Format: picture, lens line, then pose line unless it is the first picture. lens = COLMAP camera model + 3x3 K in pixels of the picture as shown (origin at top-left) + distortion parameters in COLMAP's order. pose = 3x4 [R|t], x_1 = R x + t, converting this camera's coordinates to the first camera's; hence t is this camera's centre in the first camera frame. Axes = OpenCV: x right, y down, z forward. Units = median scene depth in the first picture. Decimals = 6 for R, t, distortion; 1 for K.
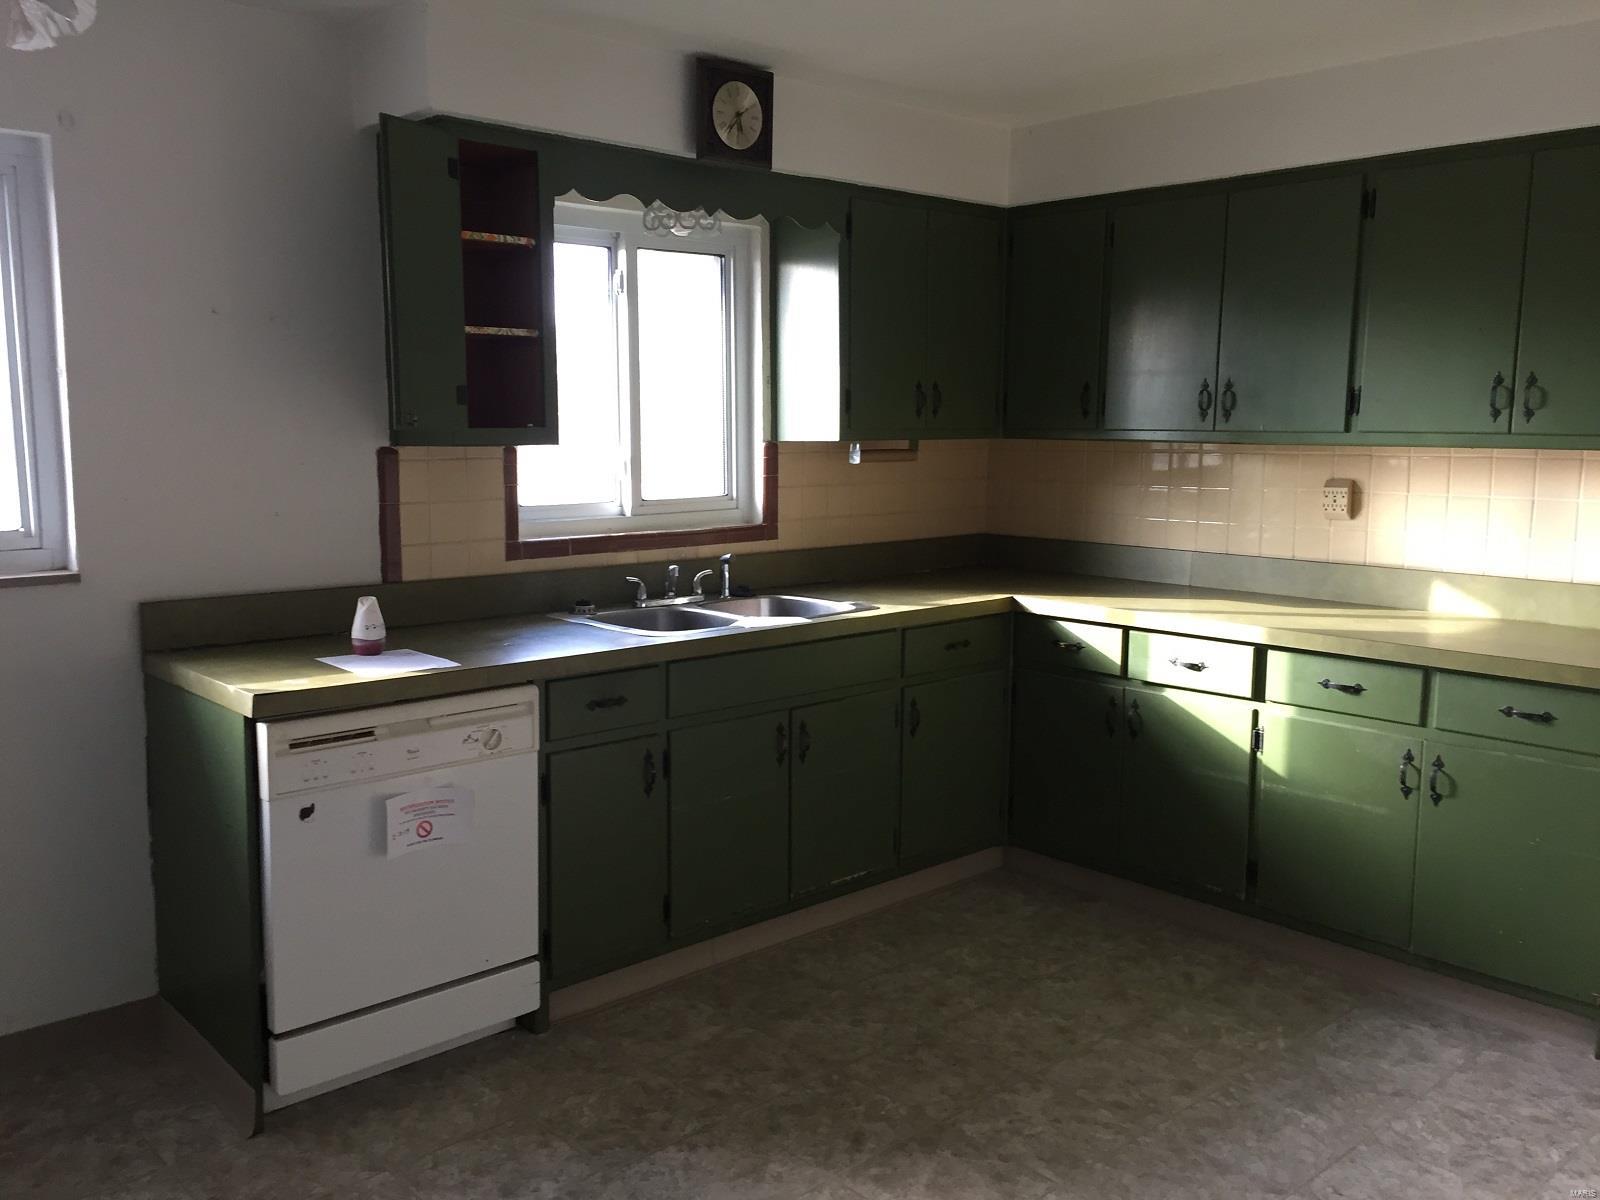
lens RADIAL K [[1357.7, 0, 800.0], [0, 1357.7, 600.0], [0, 0, 1]] dist [0.090564, -0.112154]
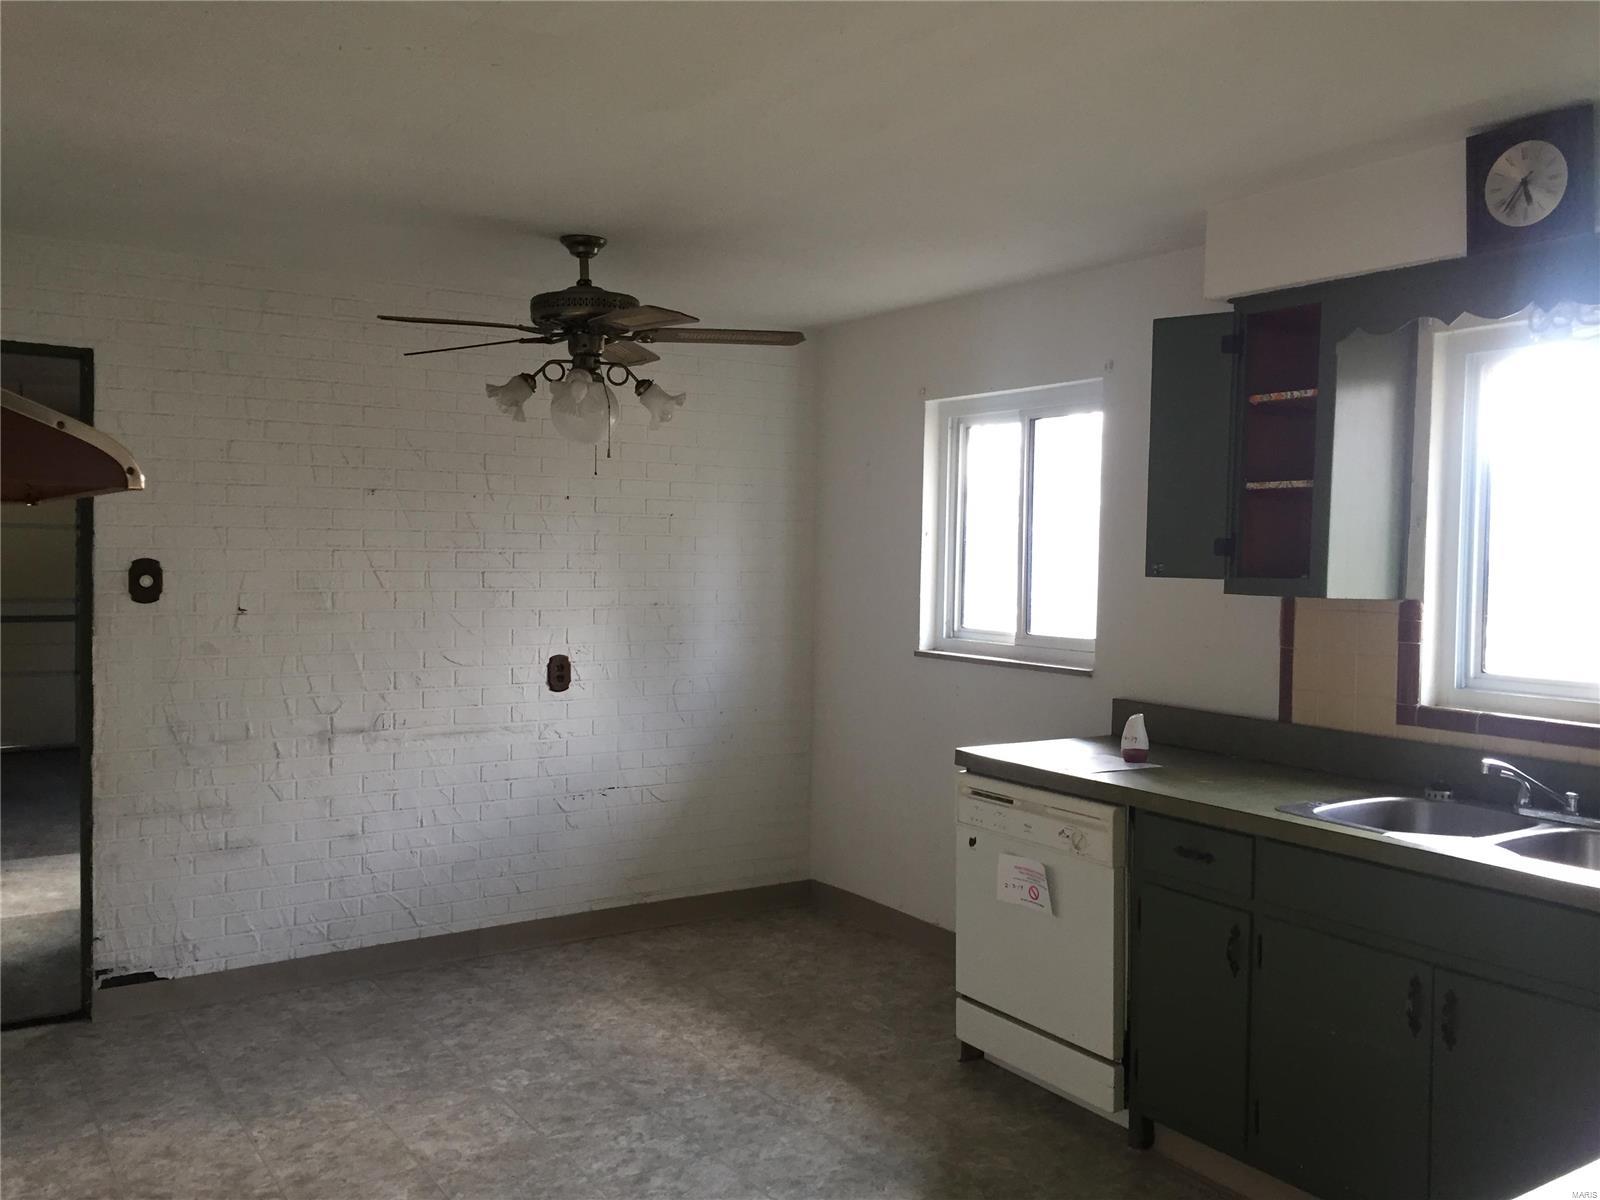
lens RADIAL K [[1349.1, 0, 872.3], [0, 1349.1, 602.7], [0, 0, 1]] dist [0.091520, -0.118700]
pose [[-0.114420, 0.037071, -0.992741, 0.787030], [-0.148633, 0.987417, 0.054003, -0.113149], [0.982251, 0.153733, -0.107471, 0.783086]]
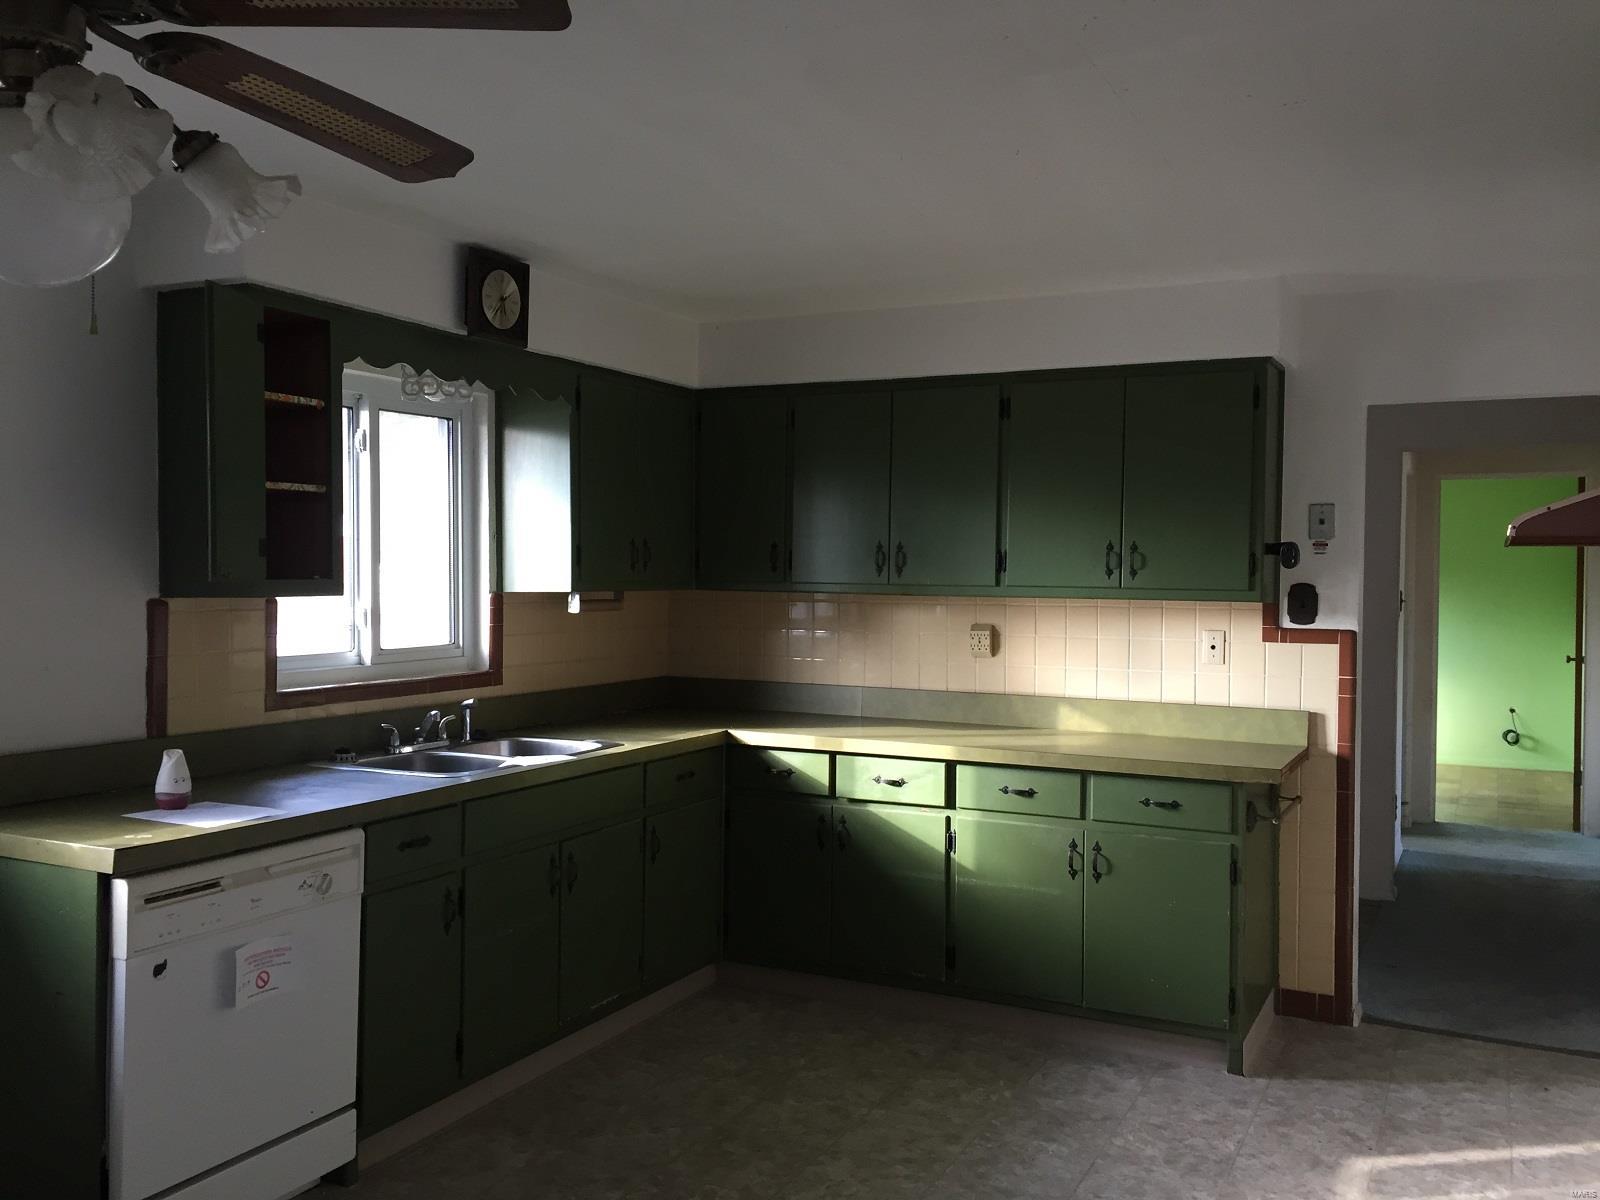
lens RADIAL K [[1357.7, 0, 800.0], [0, 1357.7, 600.0], [0, 0, 1]] dist [0.090564, -0.112154]
pose [[0.934925, -0.002056, 0.354839, -0.217823], [0.041355, 0.993800, -0.103203, 0.010374], [-0.352427, 0.111161, 0.929214, -0.082503]]
